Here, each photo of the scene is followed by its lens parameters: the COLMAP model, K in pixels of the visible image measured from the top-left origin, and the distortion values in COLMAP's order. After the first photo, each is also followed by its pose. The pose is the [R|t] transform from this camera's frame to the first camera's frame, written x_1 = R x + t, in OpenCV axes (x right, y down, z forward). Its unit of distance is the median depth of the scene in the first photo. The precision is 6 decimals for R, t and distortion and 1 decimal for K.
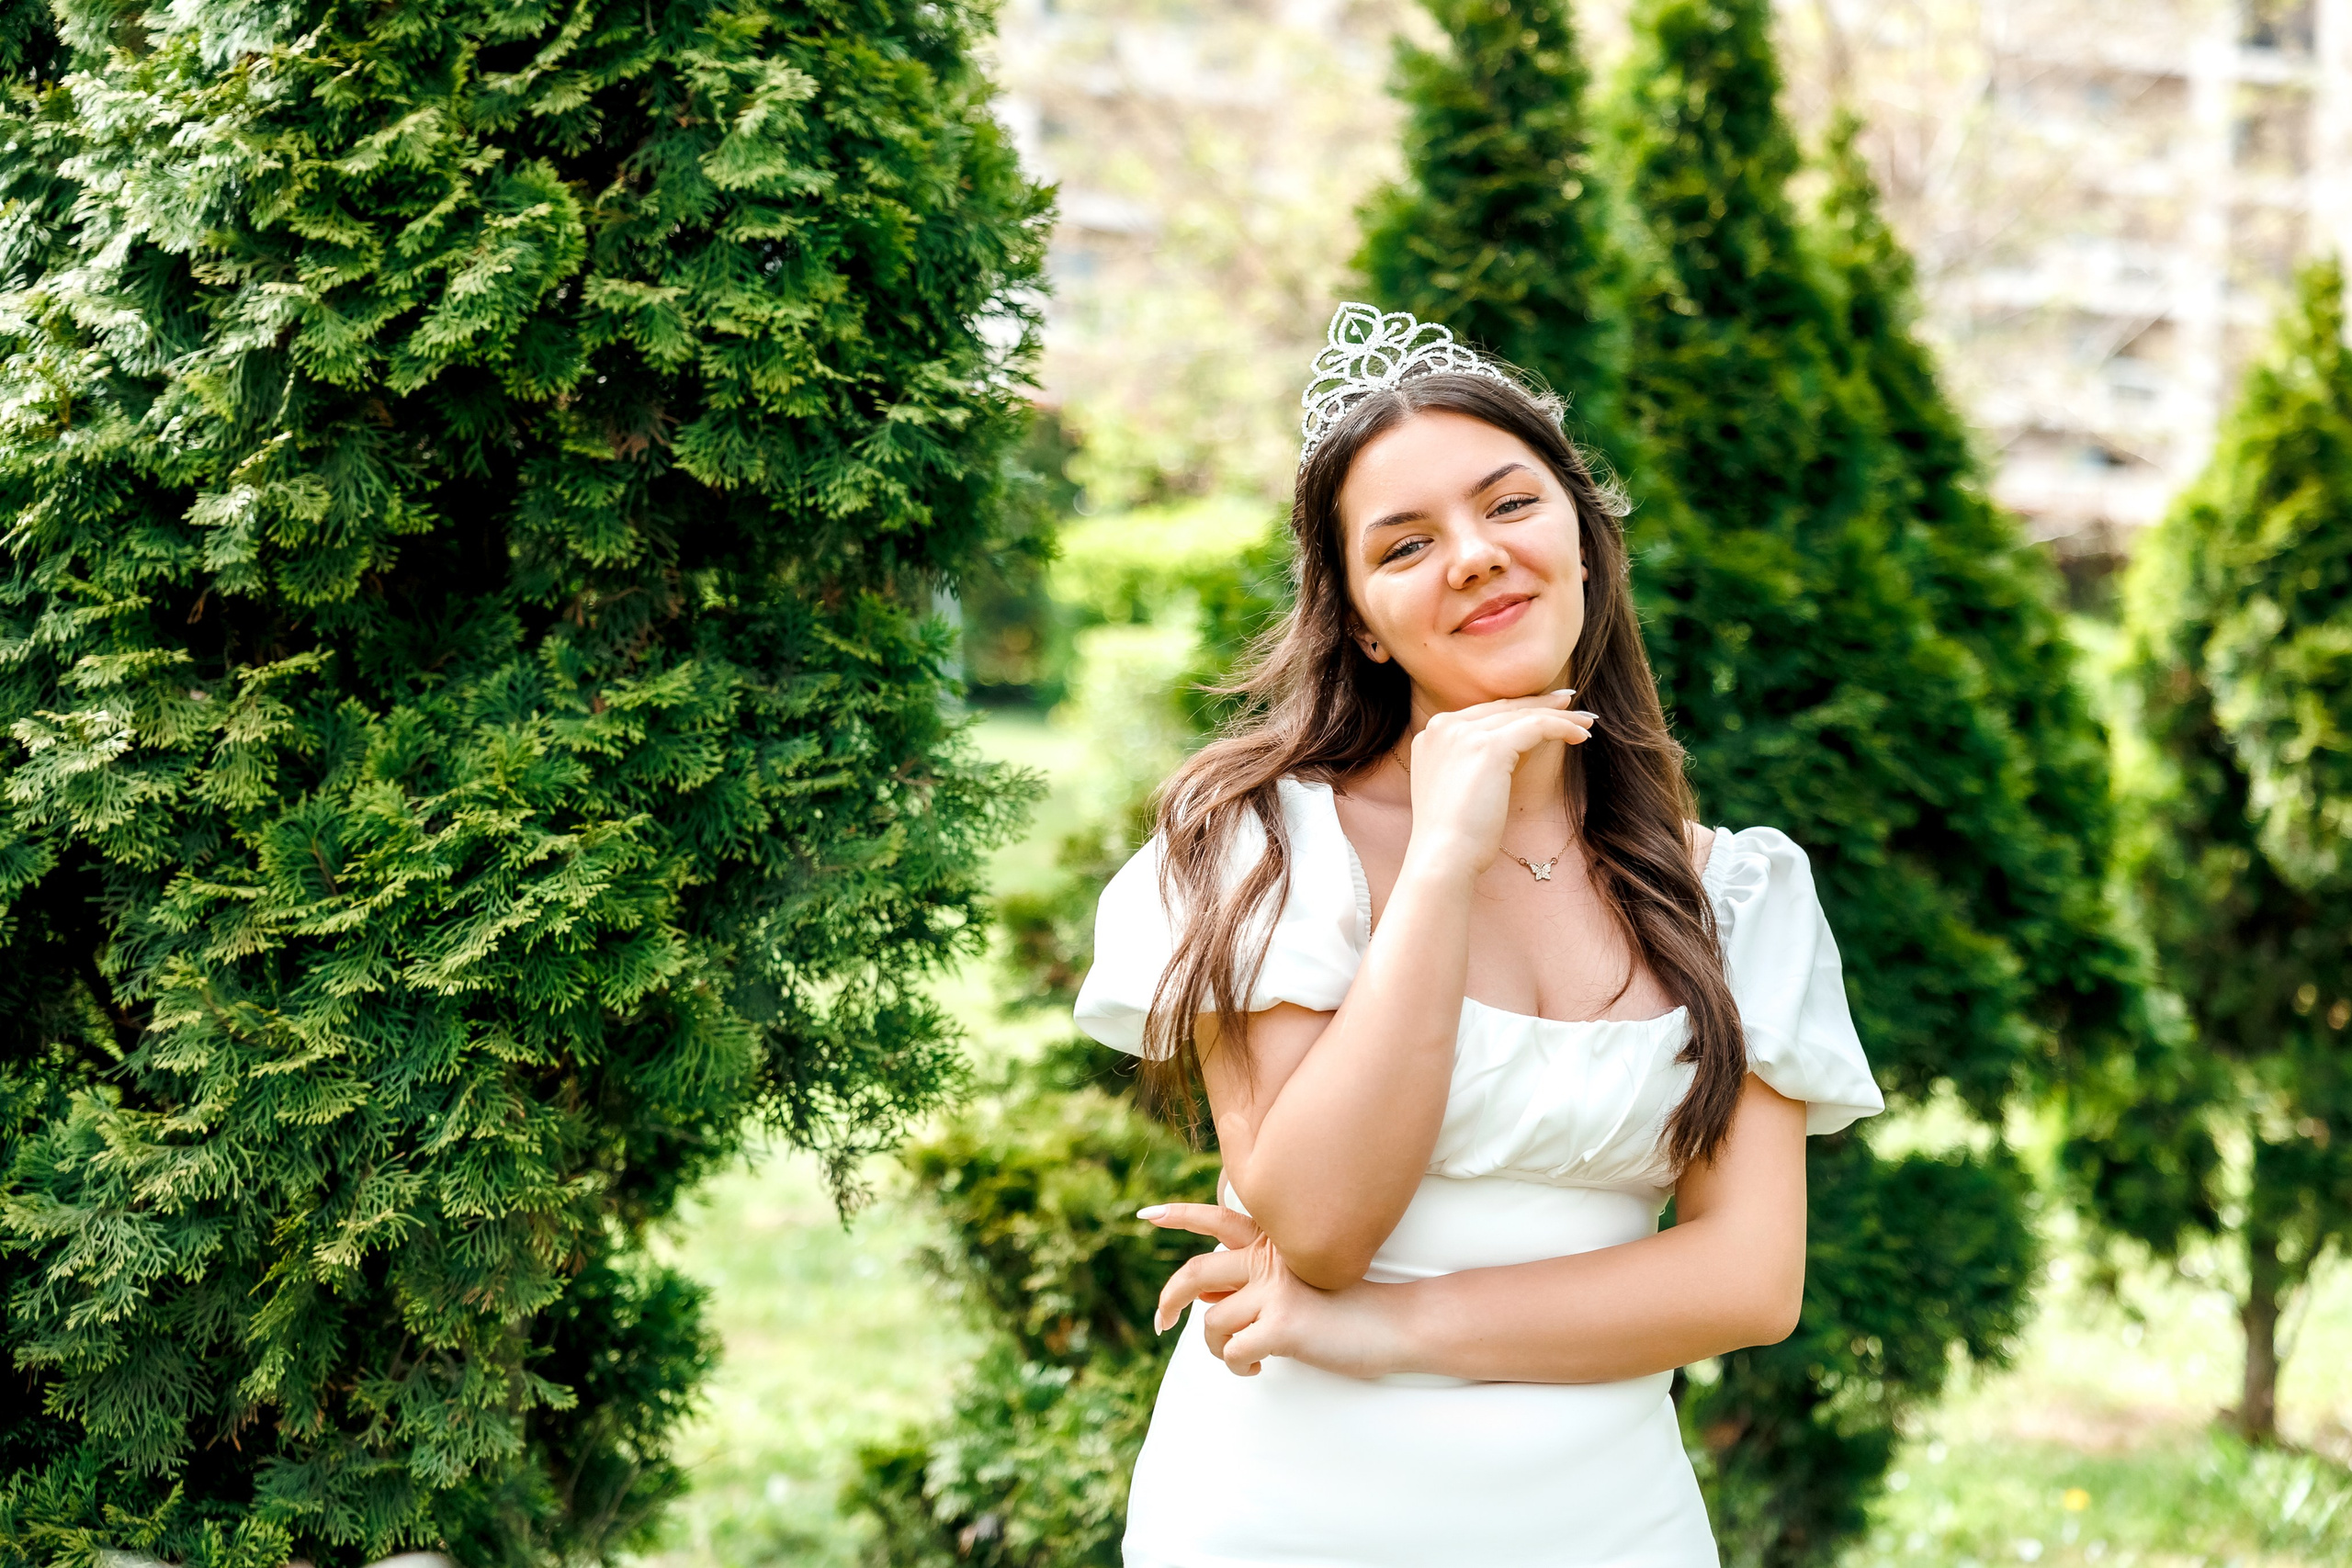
lens RADIAL K [[3778.8, 0, 1182.1], [0, 3778.8, 775.5], [0, 0, 1]] dist [0.034799, -0.021461]
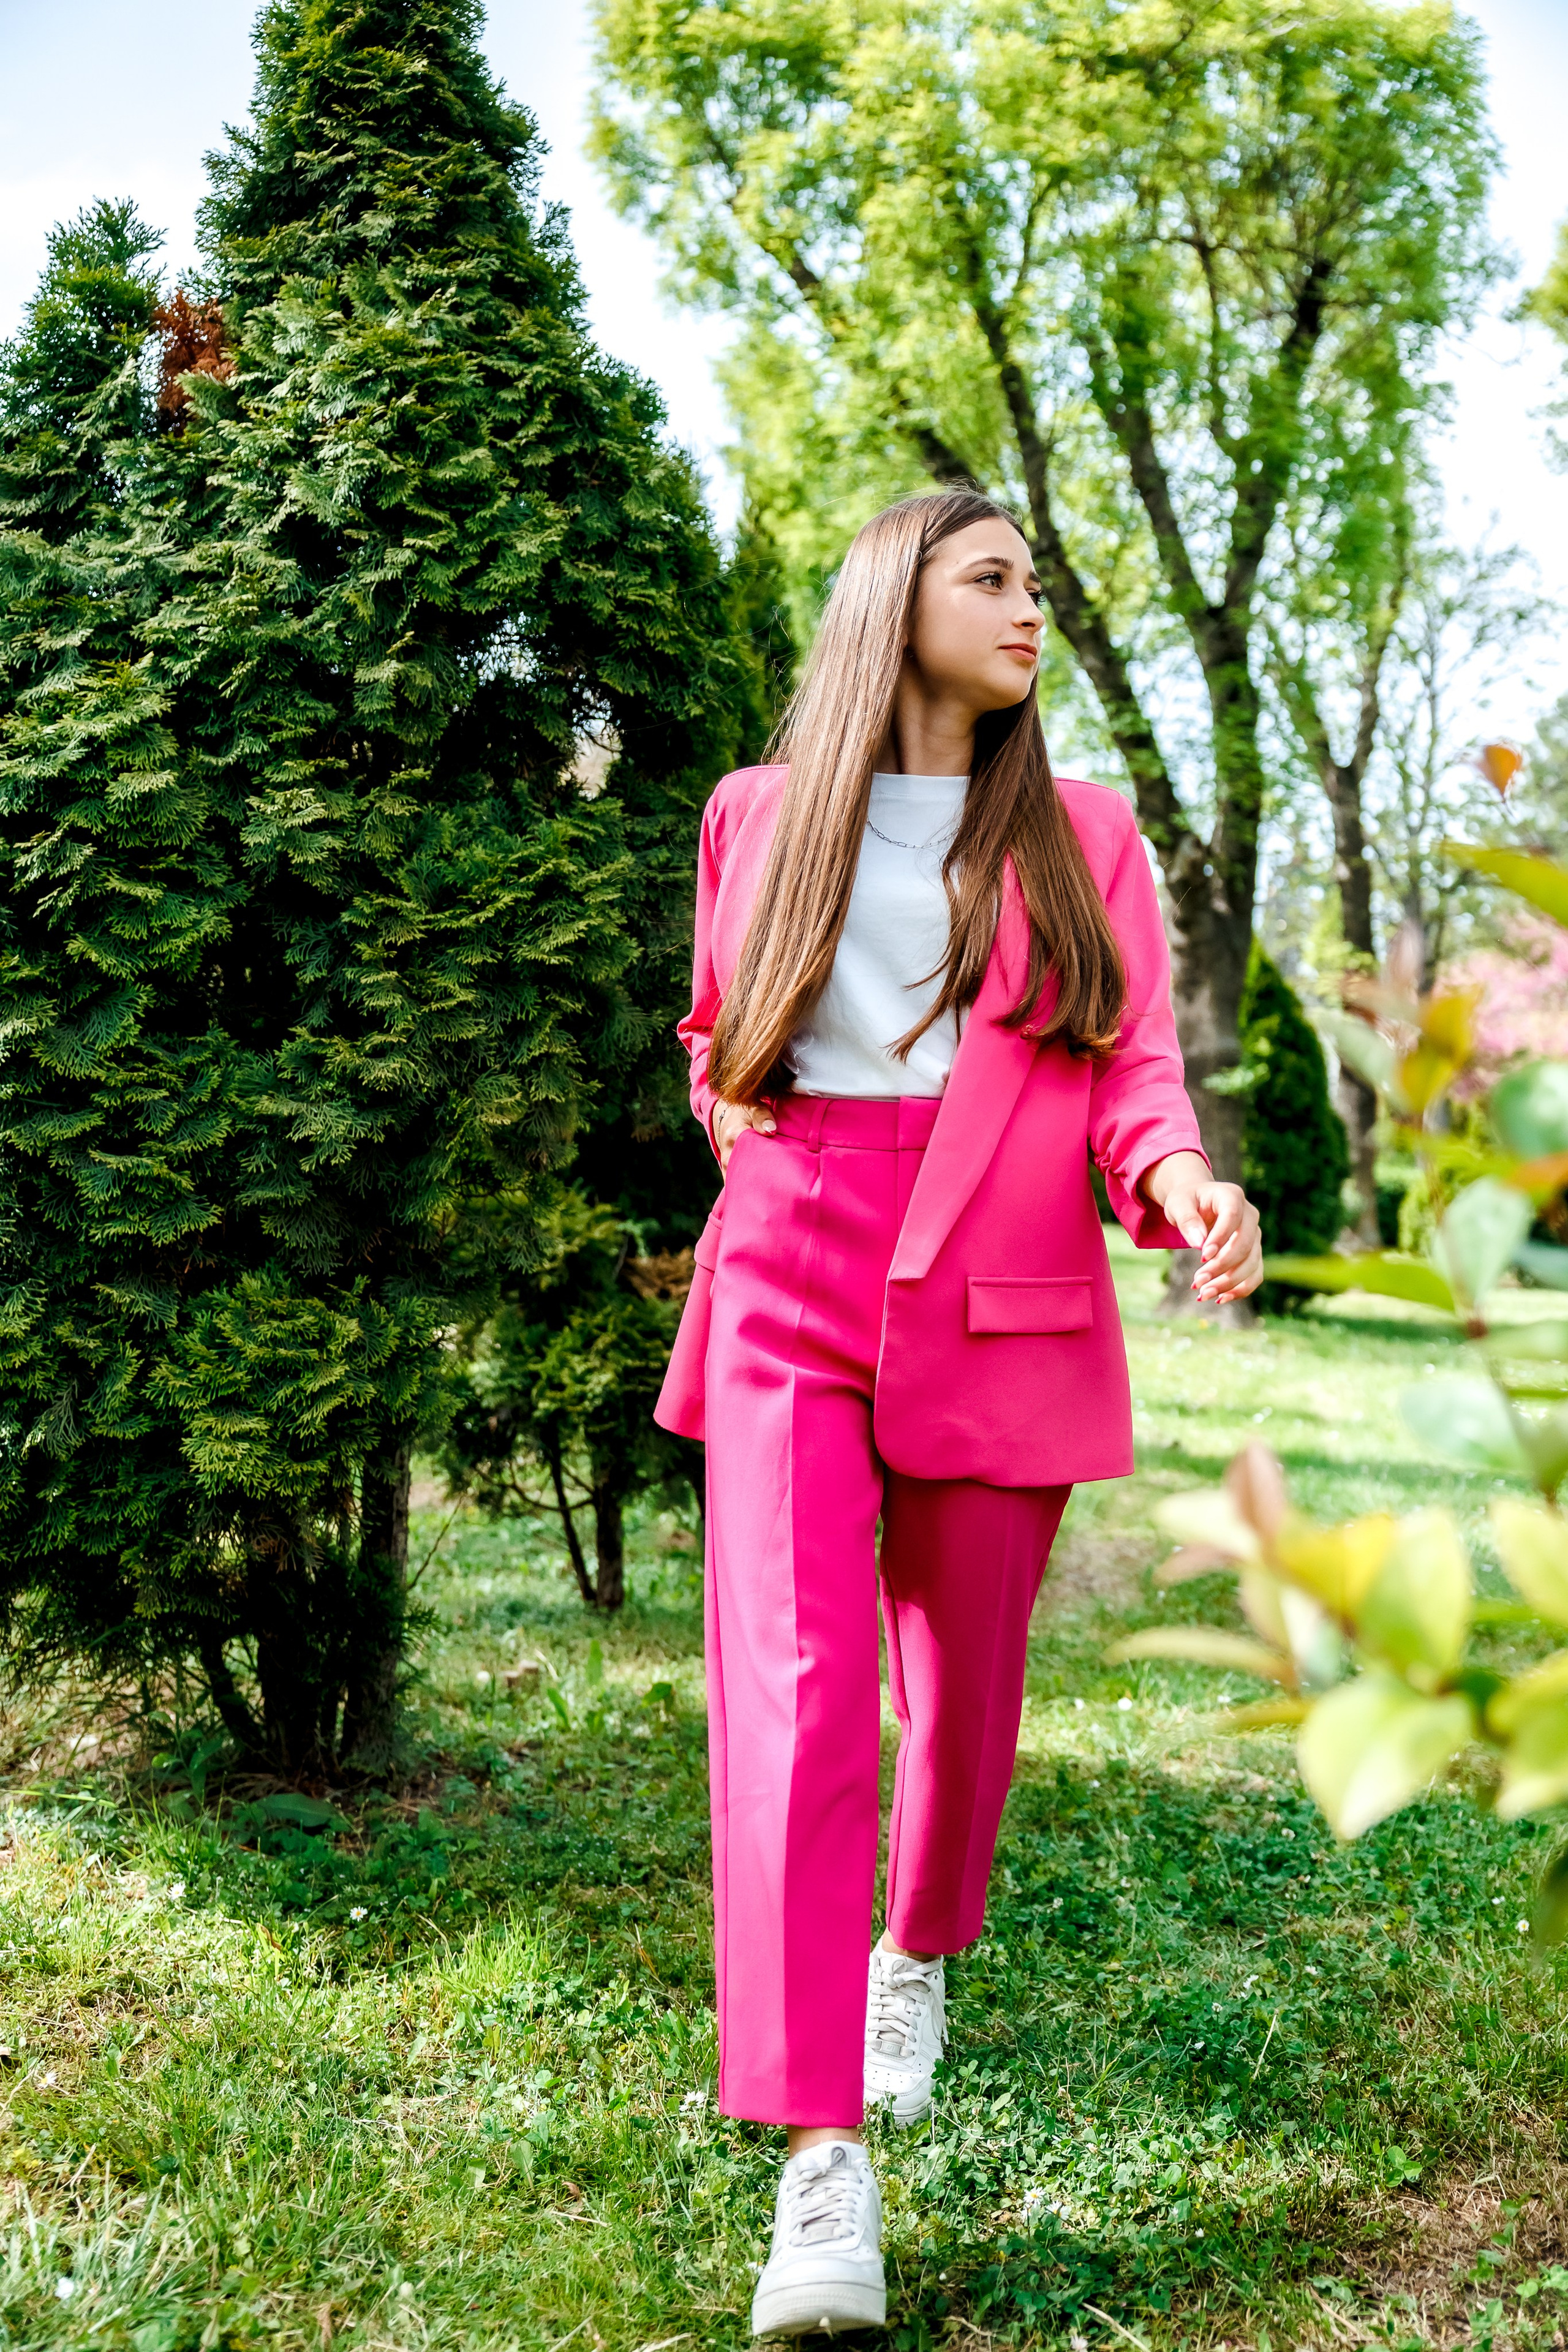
lens RADIAL K [[2090.6, 0, 782.0], [0, 2090.6, 1178.8], [0, 0, 1]] dist [0.015676, -0.003512]
pose [[0.934019, -0.015961, 0.356867, -0.383087], [0.023291, 0.999597, -0.016251, 0.154426], [-0.356464, 0.023491, 0.934014, 0.087325]]
